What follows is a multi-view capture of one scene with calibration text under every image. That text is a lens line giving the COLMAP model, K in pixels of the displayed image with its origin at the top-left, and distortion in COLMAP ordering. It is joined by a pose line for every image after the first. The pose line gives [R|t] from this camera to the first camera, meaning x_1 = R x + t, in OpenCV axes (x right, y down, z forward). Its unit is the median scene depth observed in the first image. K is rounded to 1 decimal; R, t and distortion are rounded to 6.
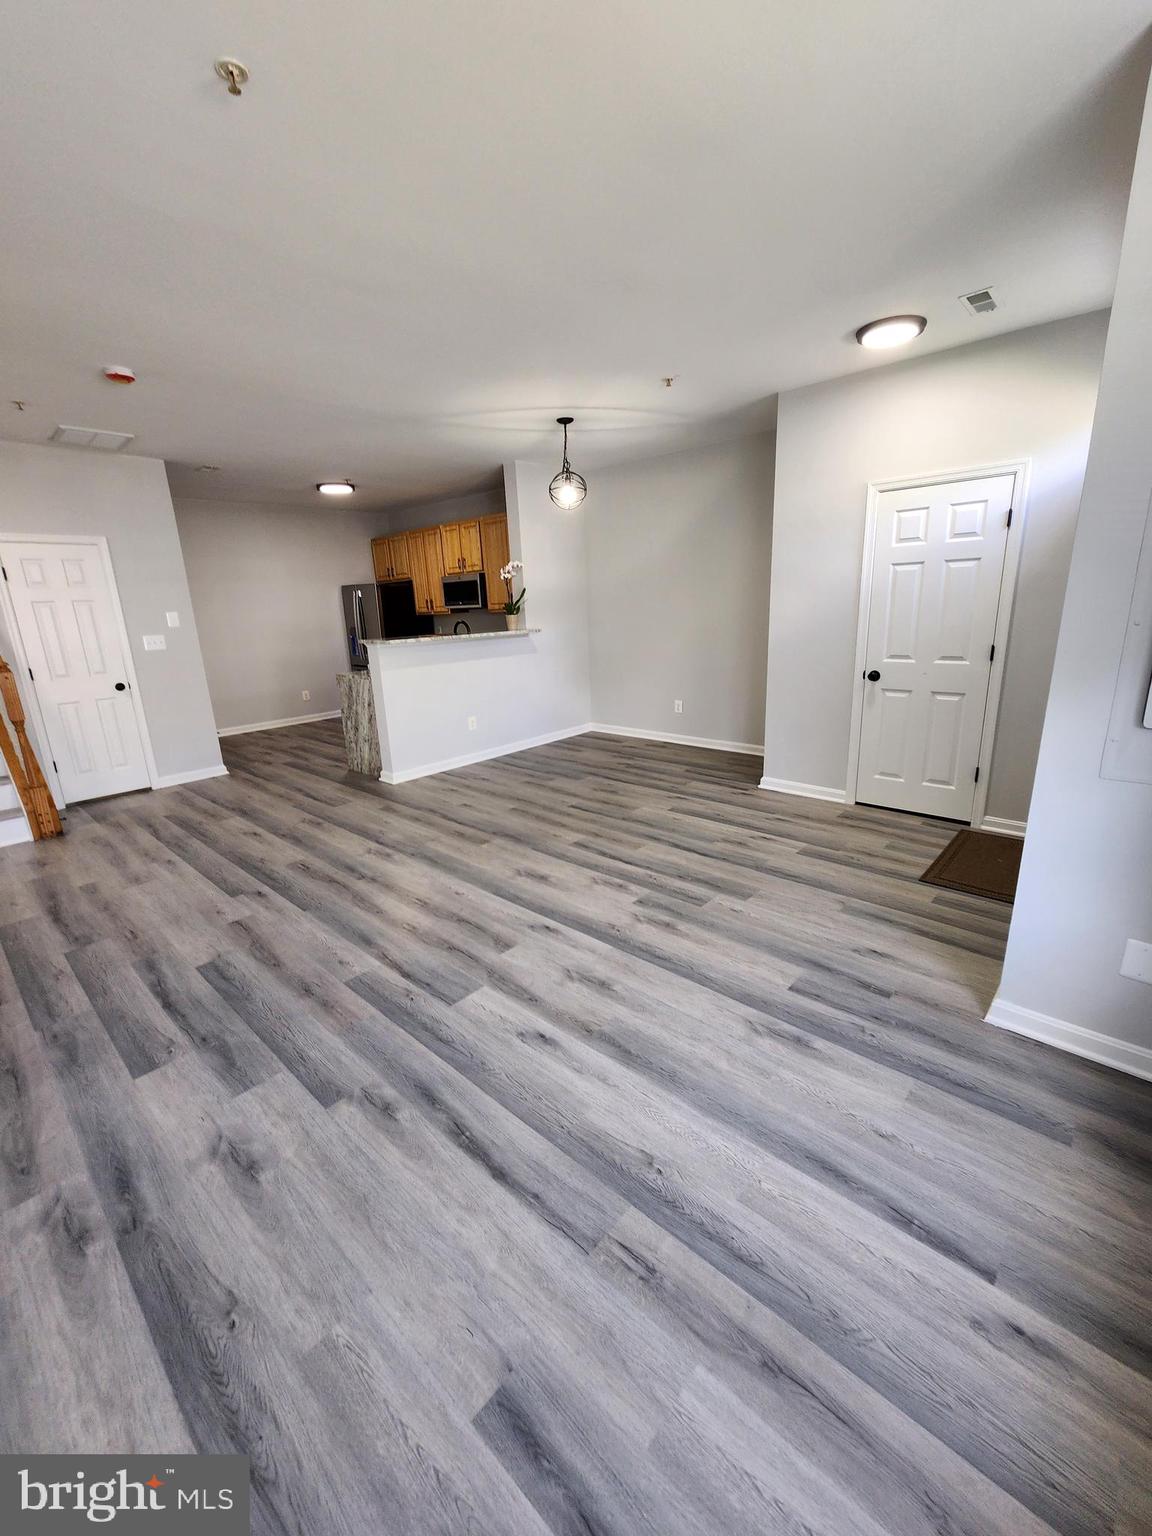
lens RADIAL K [[631.1, 0, 583.4], [0, 631.1, 763.4], [0, 0, 1]] dist [-0.003207, 0.000985]
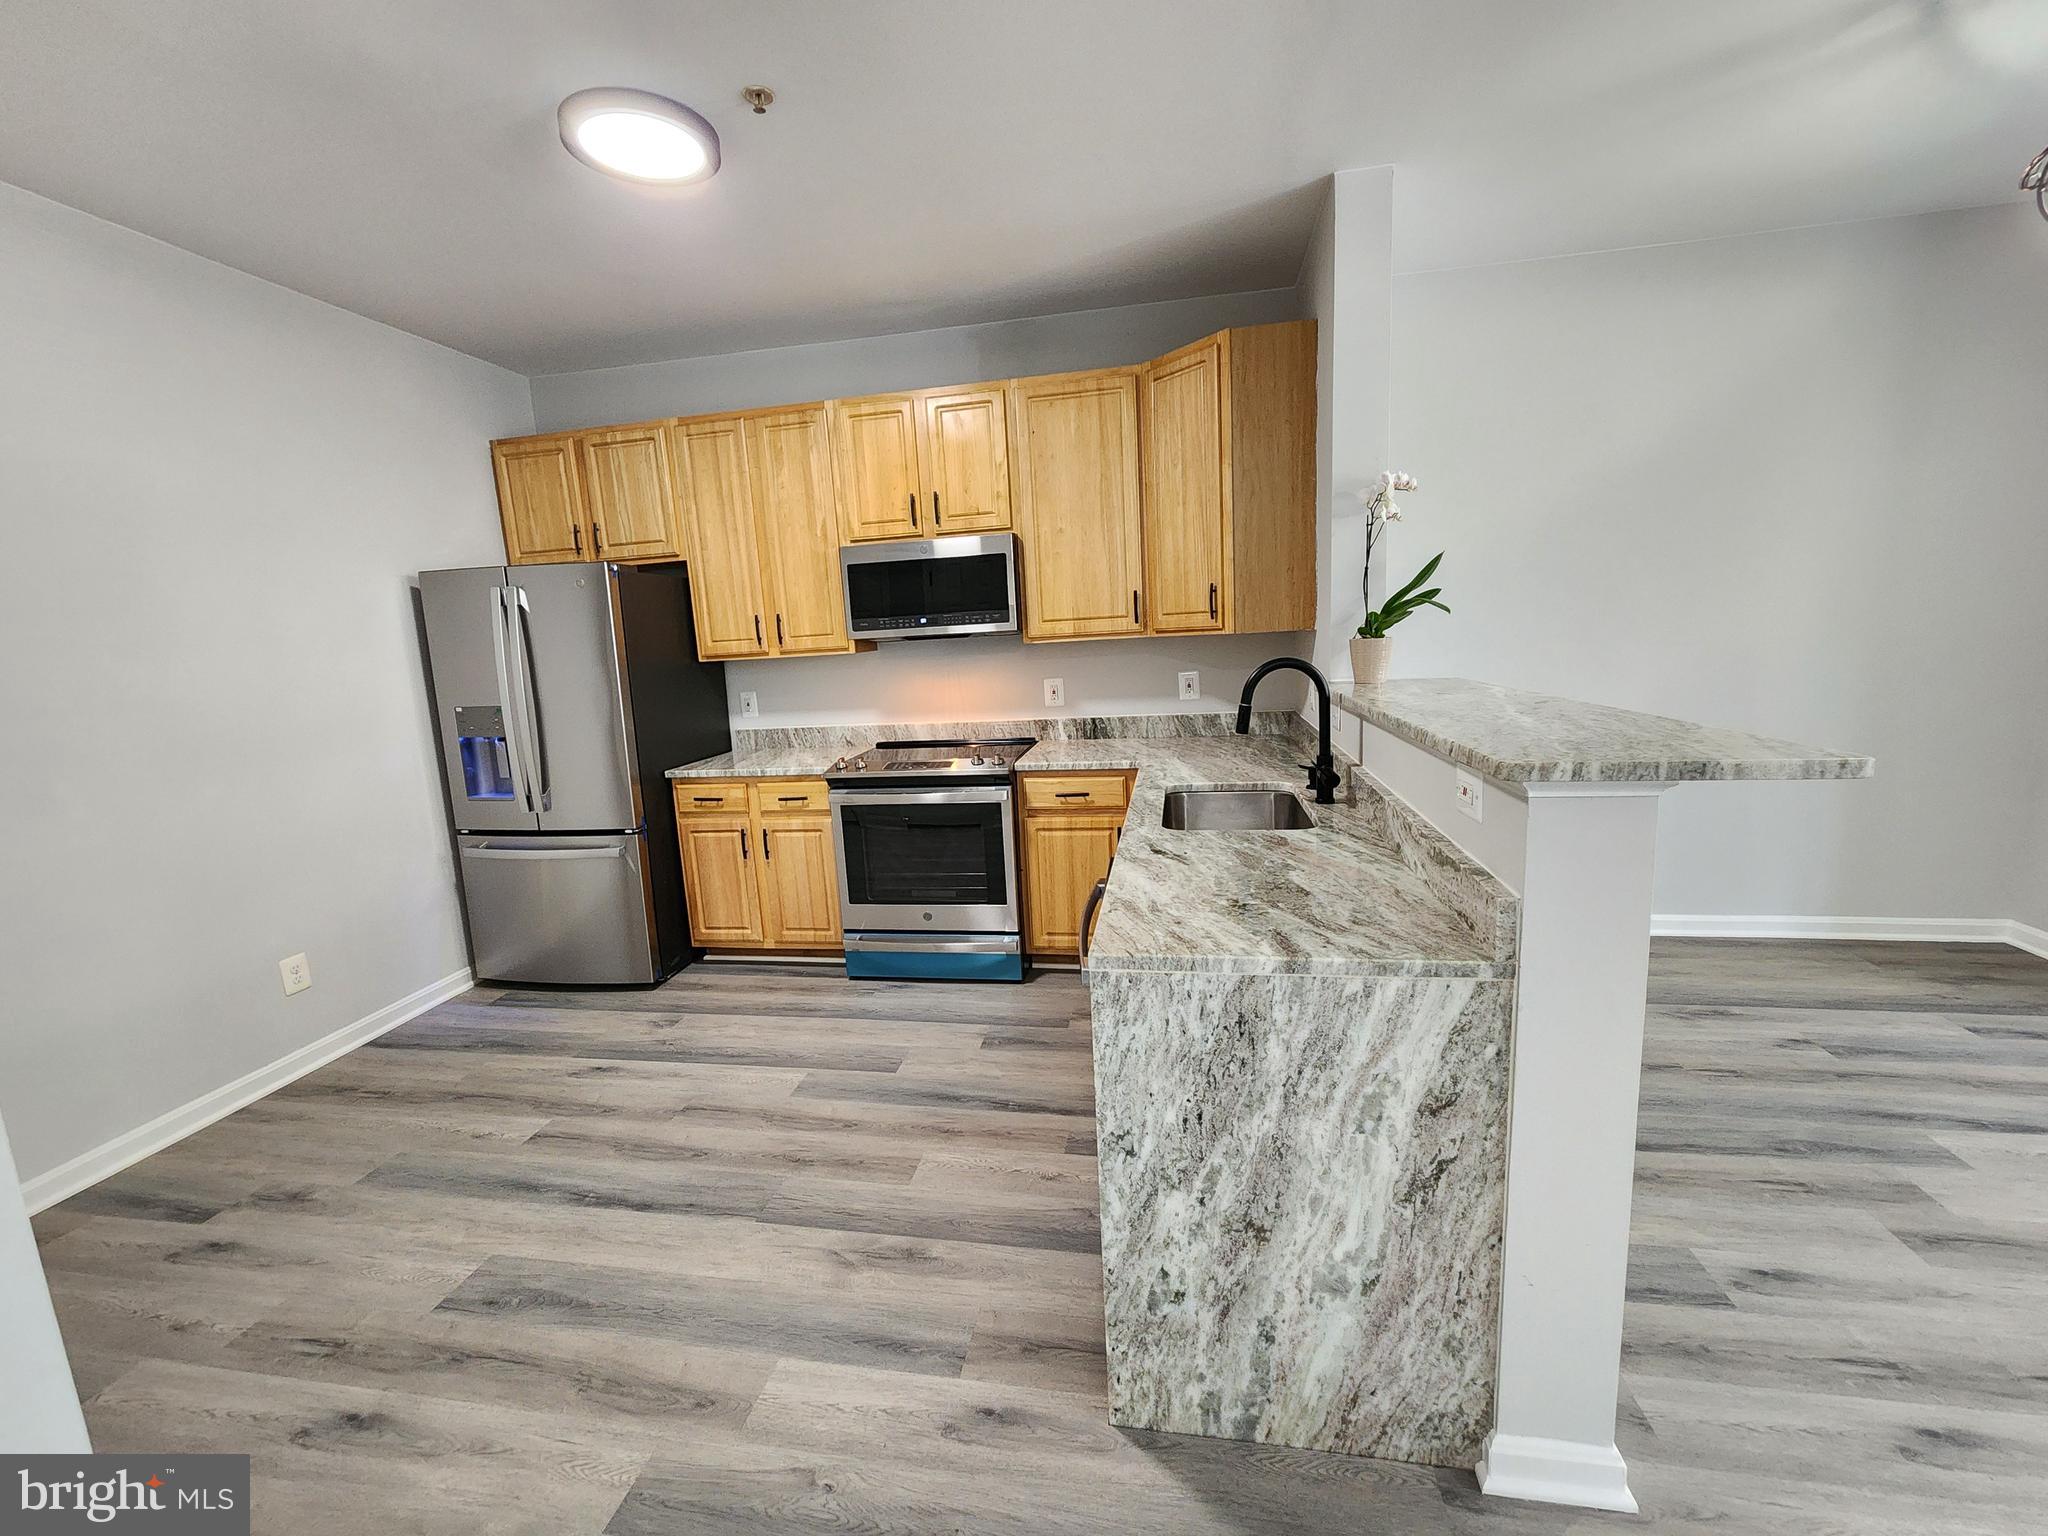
lens RADIAL K [[841.5, 0, 1022.6], [0, 841.5, 767.4], [0, 0, 1]] dist [-0.003207, 0.000985]
pose [[0.850561, -0.090563, 0.518020, -0.643446], [0.149711, 0.985999, -0.073440, -0.219070], [-0.504116, 0.140018, 0.852210, 0.970012]]
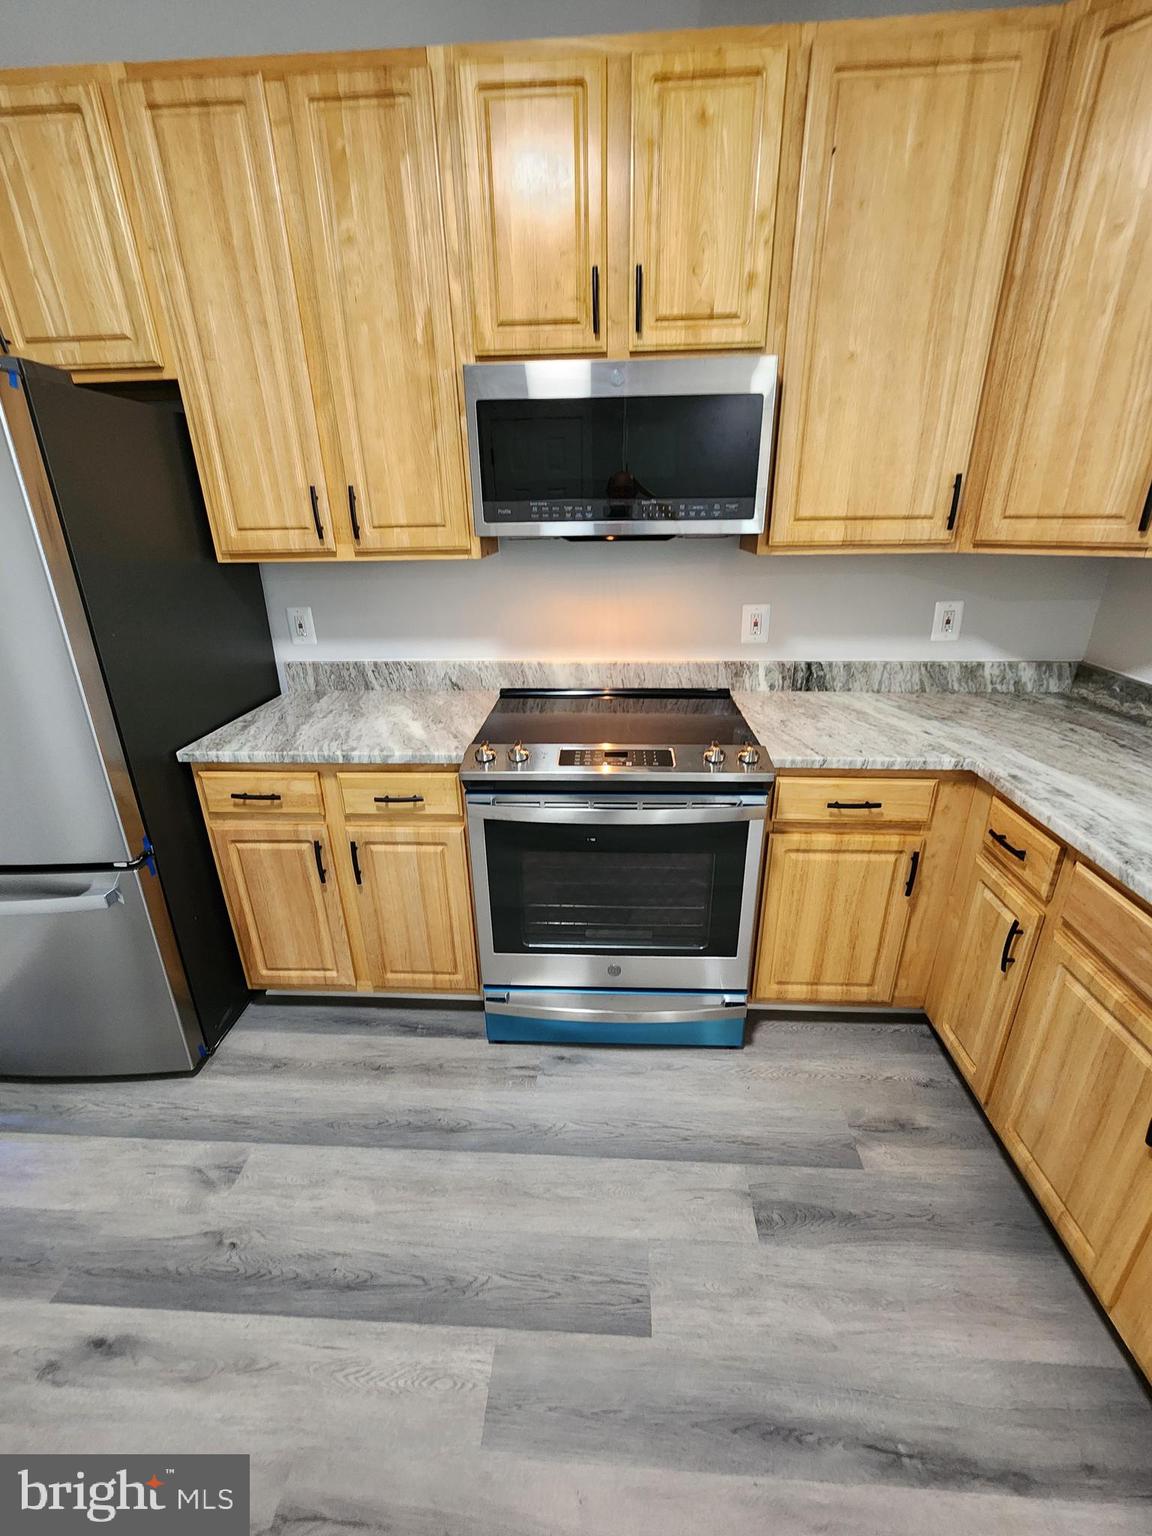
lens RADIAL K [[631.1, 0, 579.3], [0, 631.1, 765.2], [0, 0, 1]] dist [-0.003207, 0.000985]
pose [[0.776108, -0.205303, 0.596245, -0.561251], [0.139087, 0.977964, 0.155695, -0.336169], [-0.615071, -0.037907, 0.787560, 1.370669]]
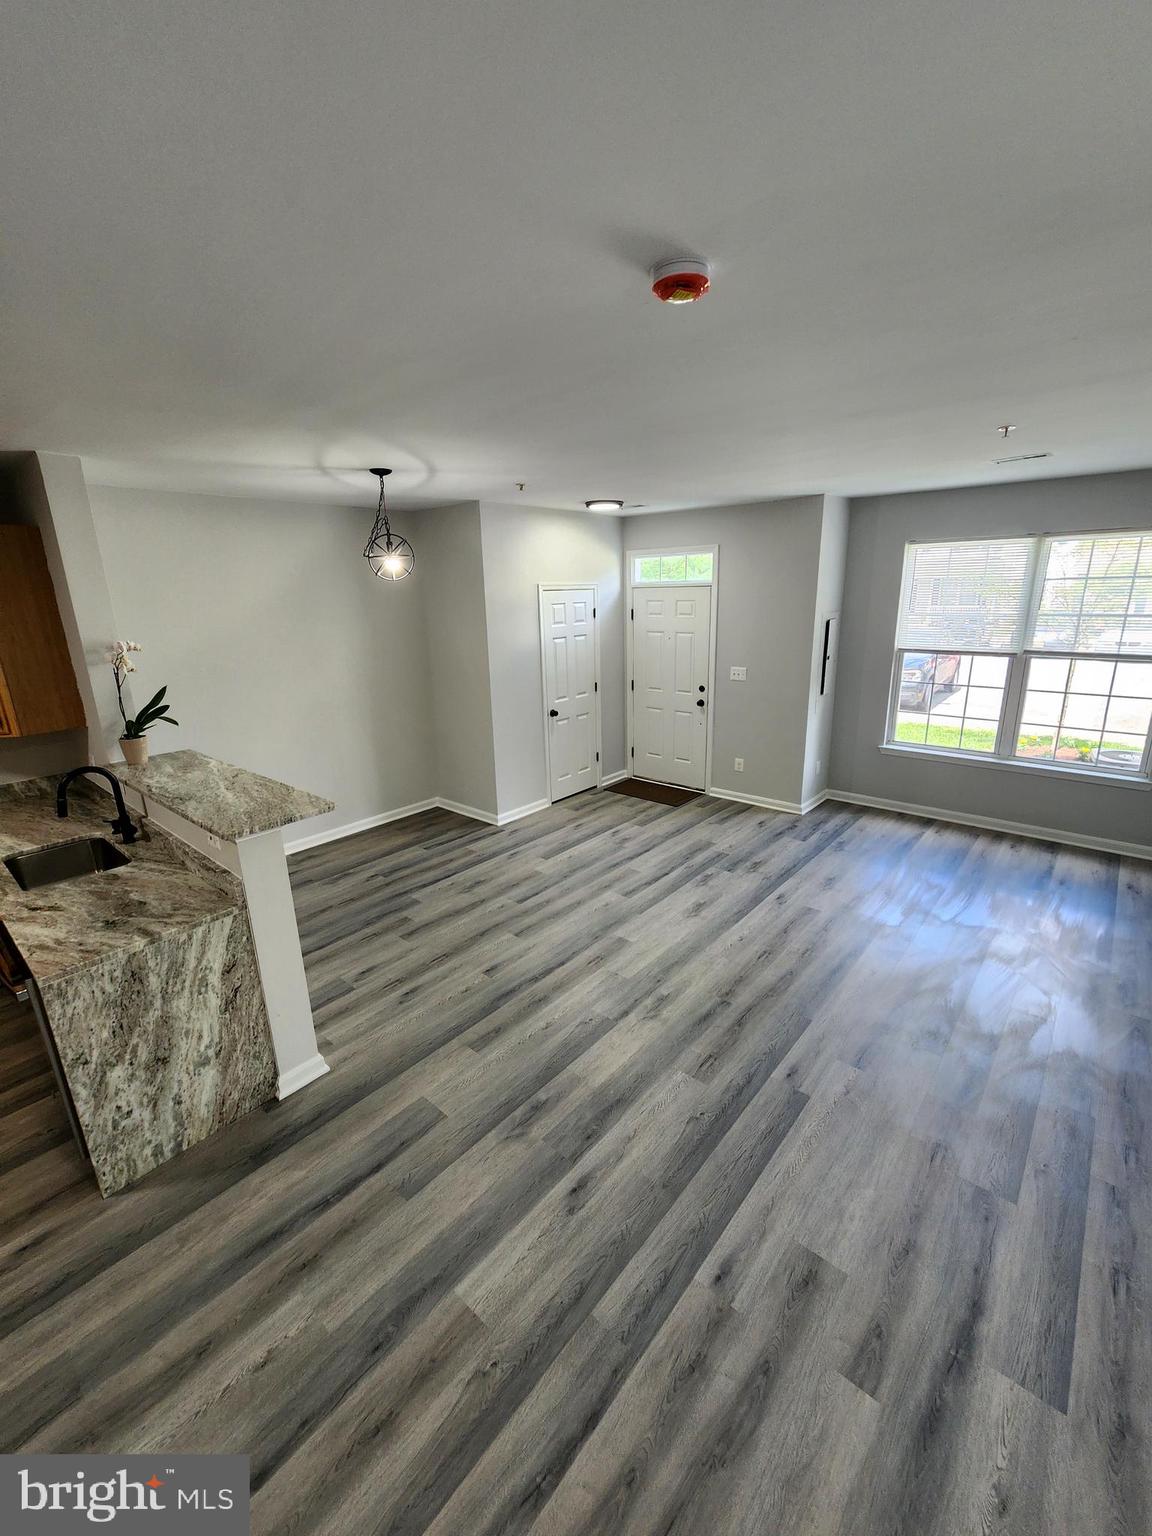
lens RADIAL K [[631.1, 0, 580.2], [0, 631.1, 764.6], [0, 0, 1]] dist [-0.003207, 0.000985]
pose [[-0.025763, -0.229912, 0.972870, -0.866748], [0.278622, 0.932978, 0.227862, -0.303058], [-0.960055, 0.276934, 0.040022, 0.808623]]
